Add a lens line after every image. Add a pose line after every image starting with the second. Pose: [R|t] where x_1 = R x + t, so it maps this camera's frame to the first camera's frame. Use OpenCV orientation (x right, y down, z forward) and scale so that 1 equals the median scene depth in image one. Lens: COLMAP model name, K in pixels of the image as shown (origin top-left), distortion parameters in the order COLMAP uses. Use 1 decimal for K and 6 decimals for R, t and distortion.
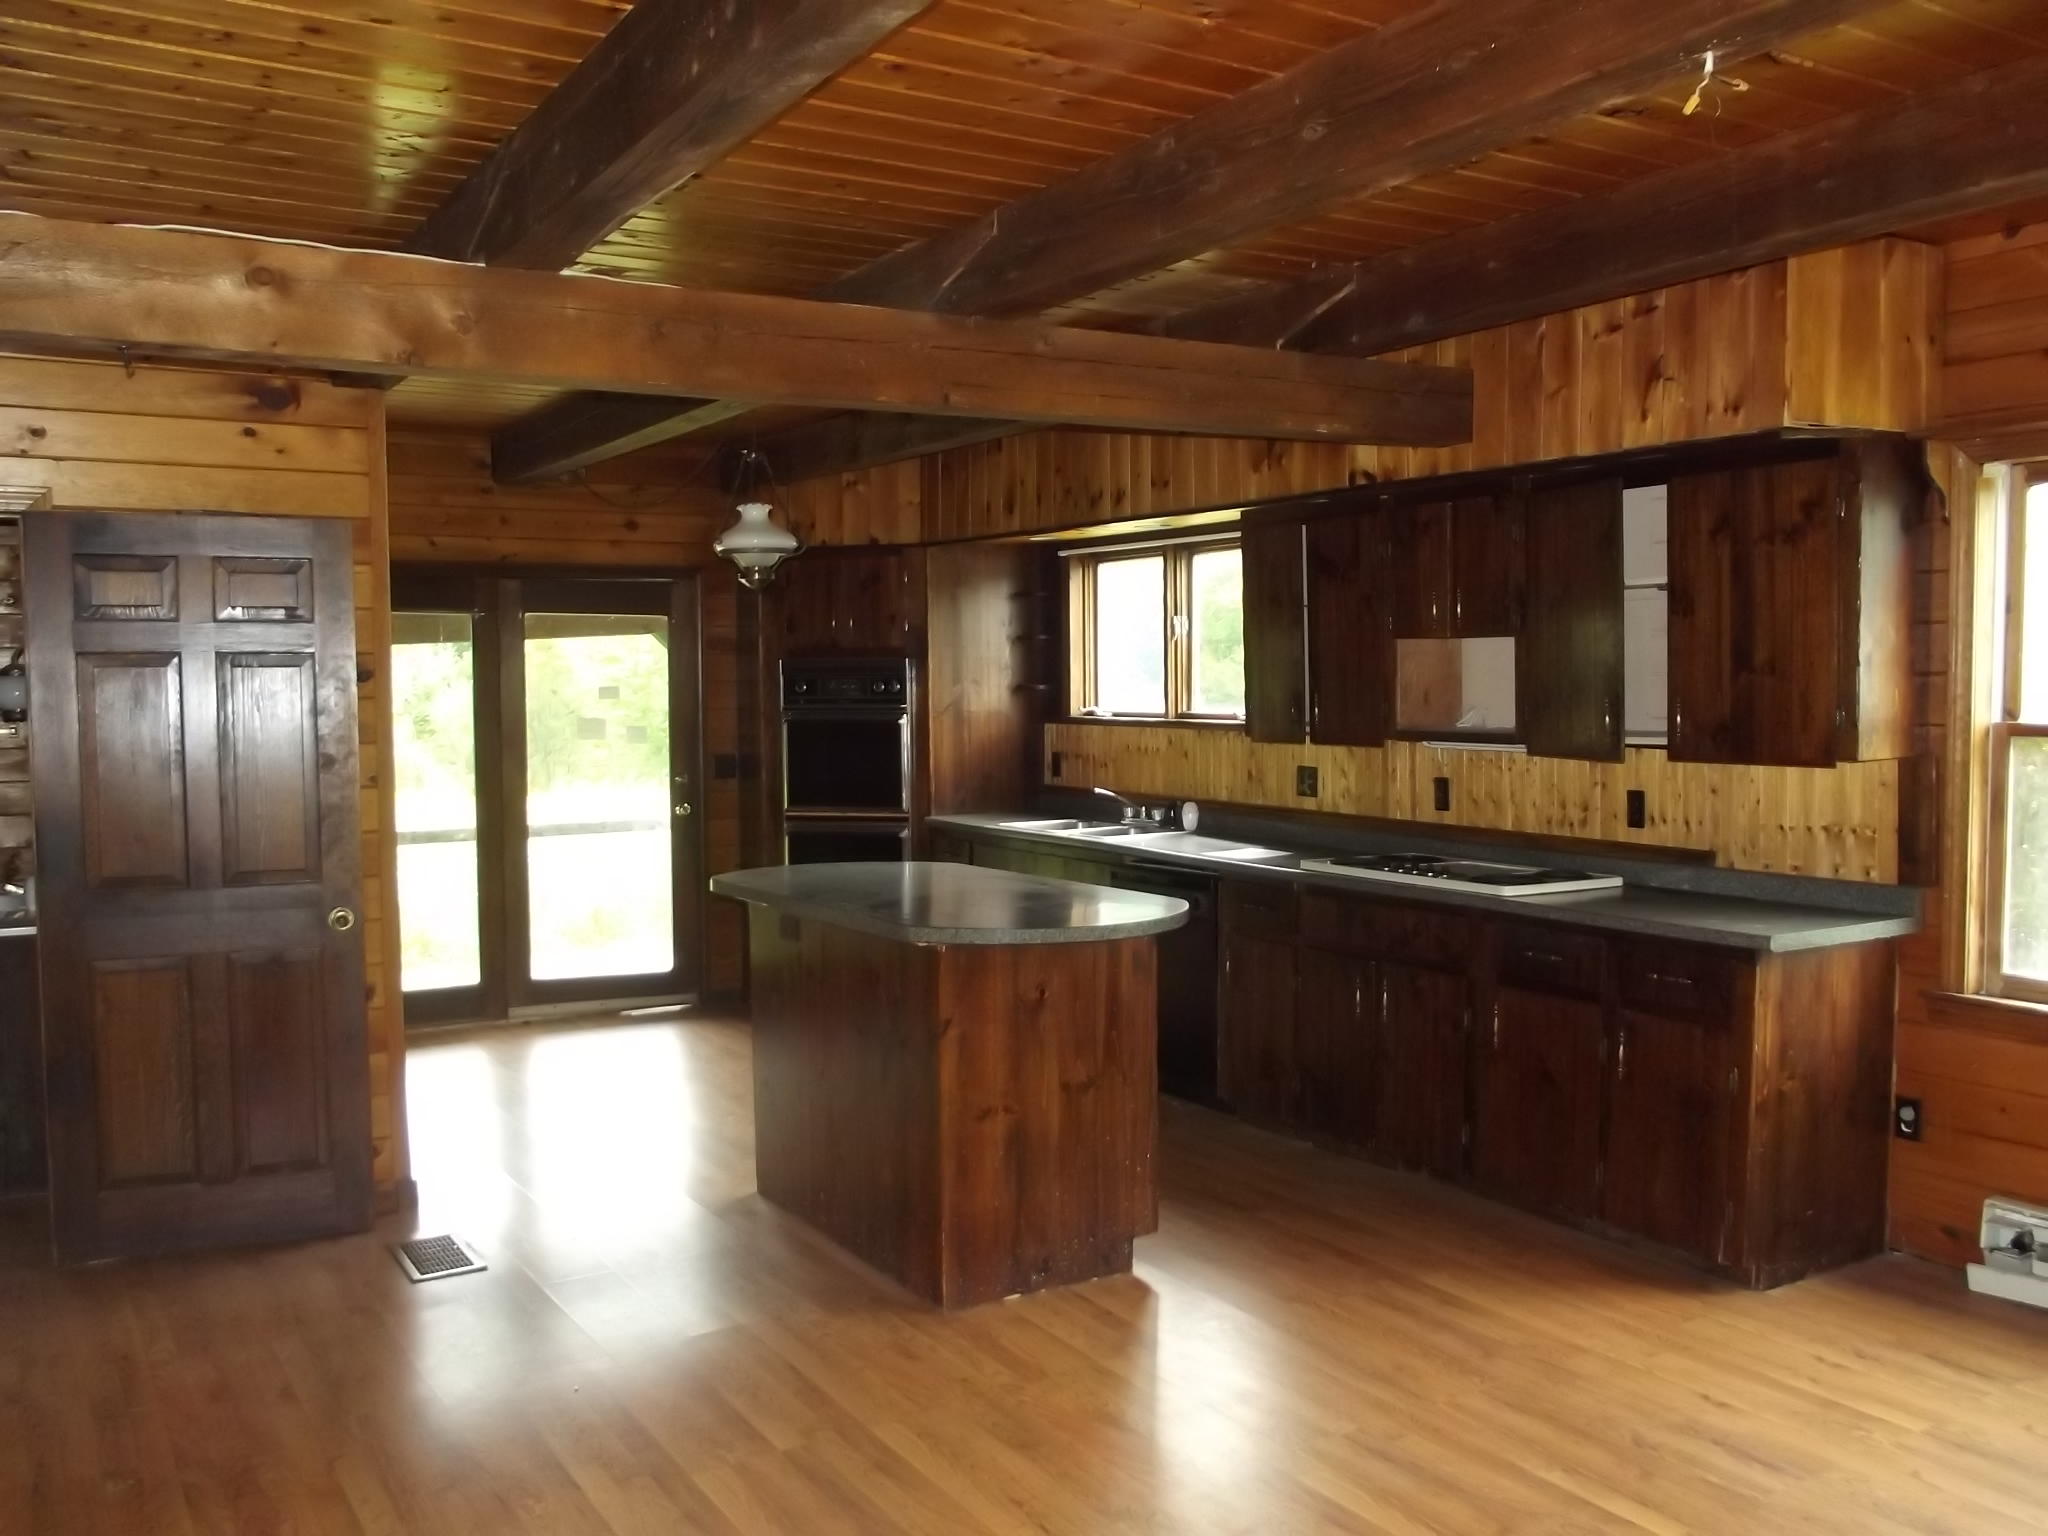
lens RADIAL K [[1720.2, 0, 1017.1], [0, 1720.2, 767.9], [0, 0, 1]] dist [-0.041413, 0.025334]
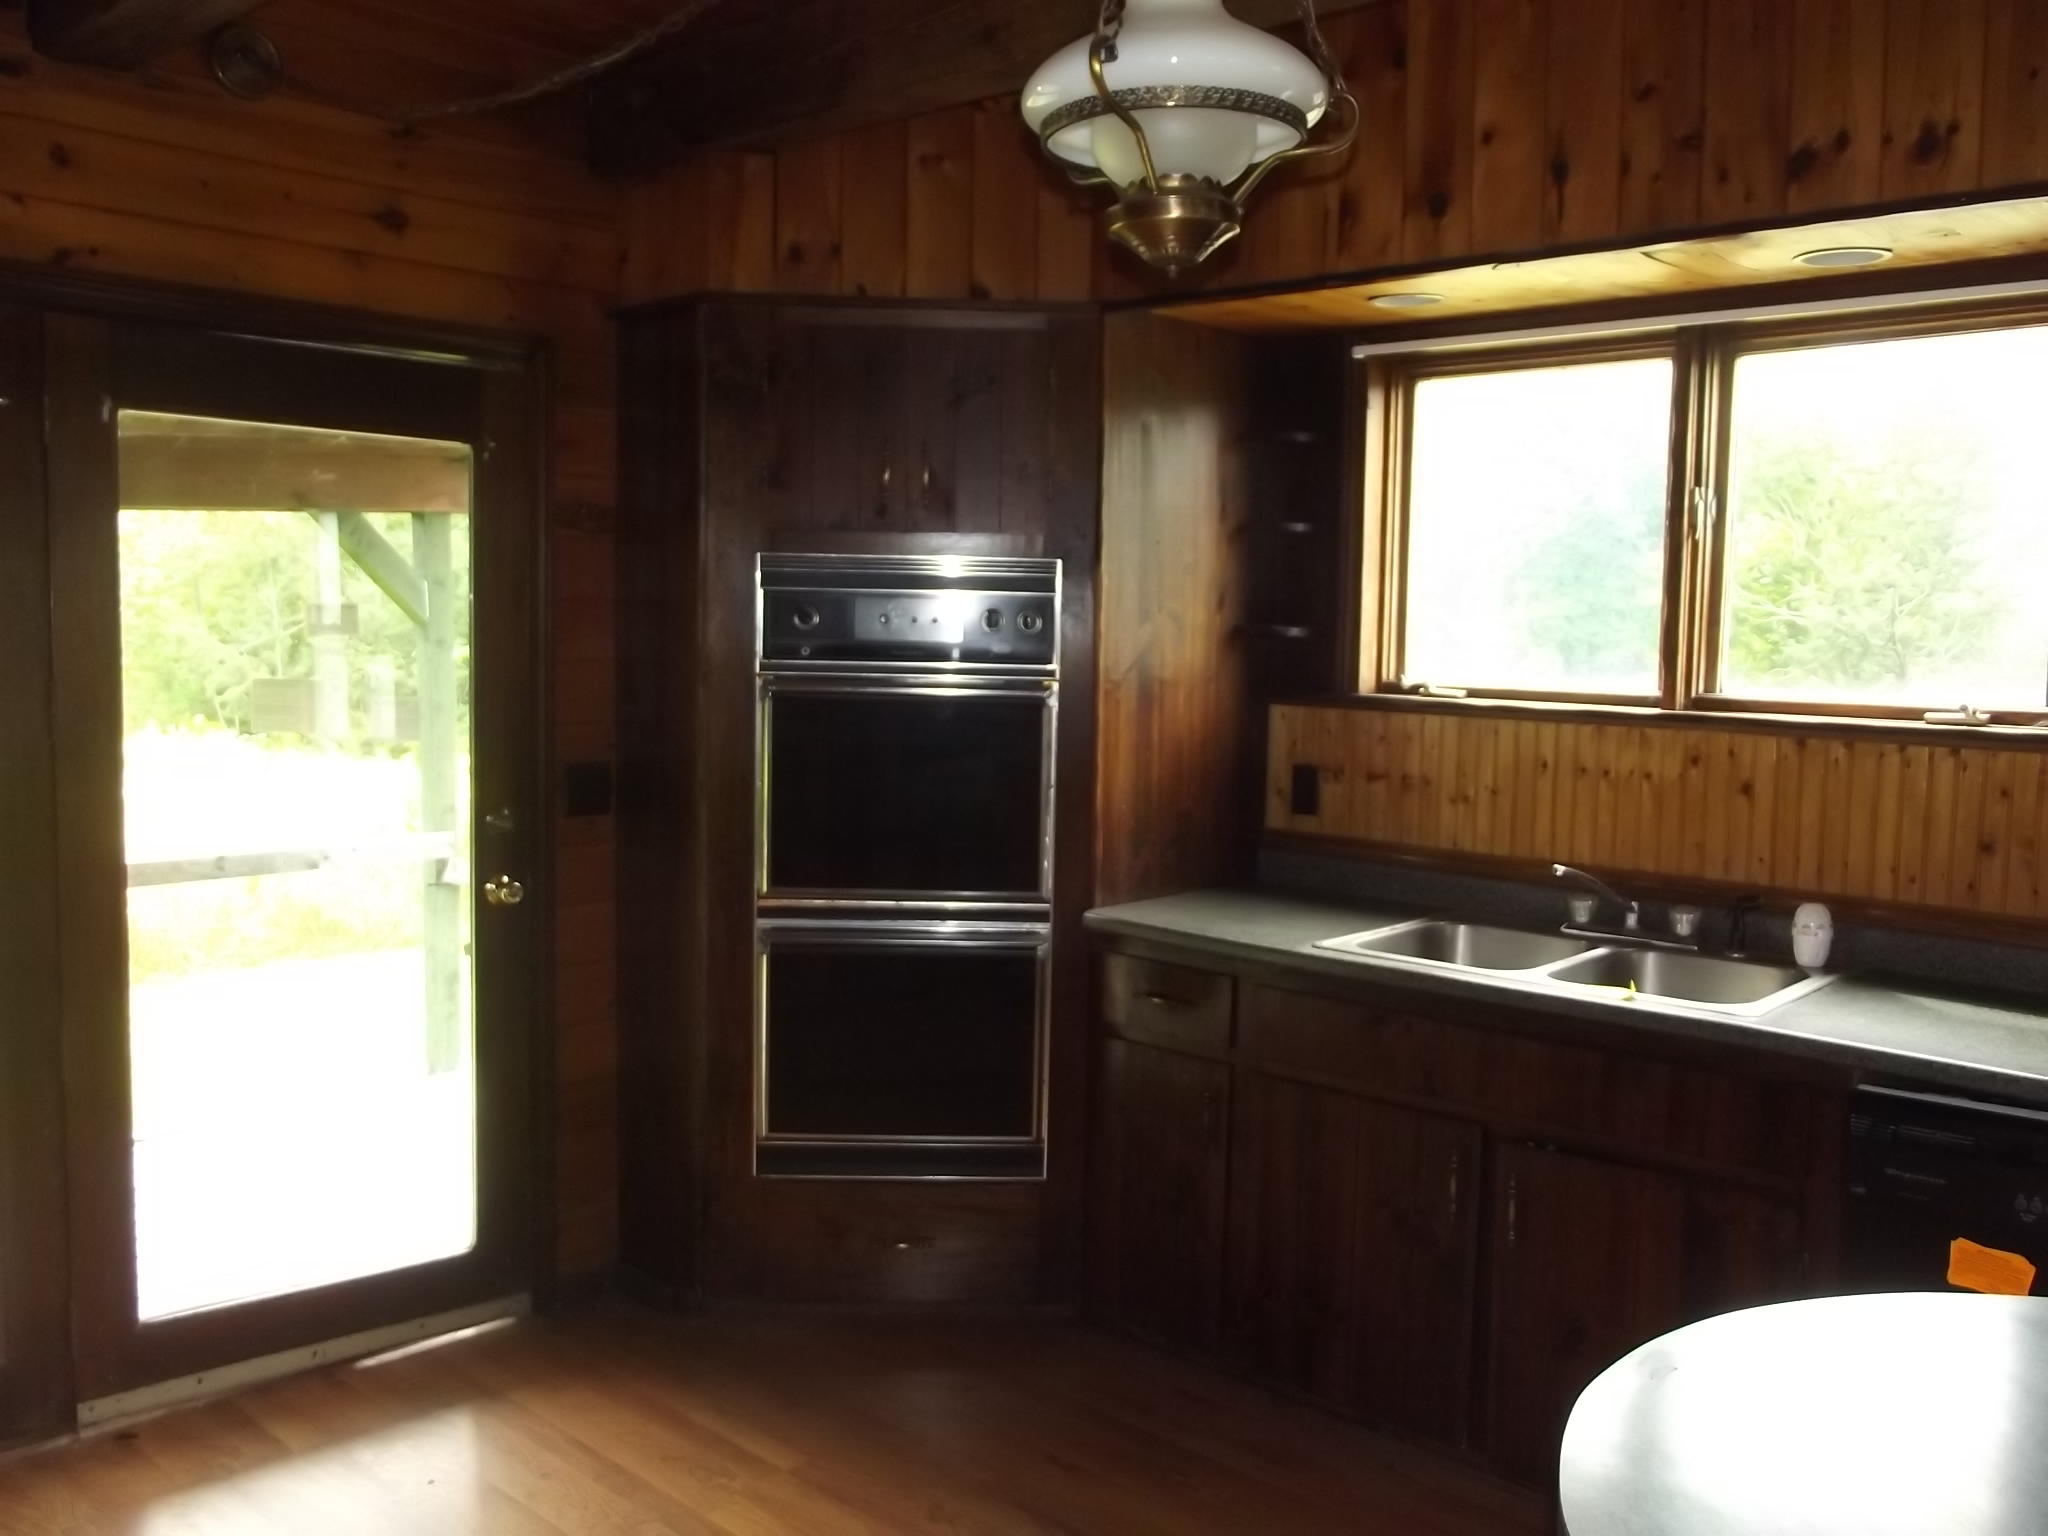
lens RADIAL K [[1720.2, 0, 1038.1], [0, 1720.2, 763.2], [0, 0, 1]] dist [-0.041413, 0.025334]
pose [[0.962265, 0.005738, 0.272054, -0.188997], [-0.014090, 0.999487, 0.028755, -0.023164], [-0.271750, -0.031503, 0.961852, 0.563019]]
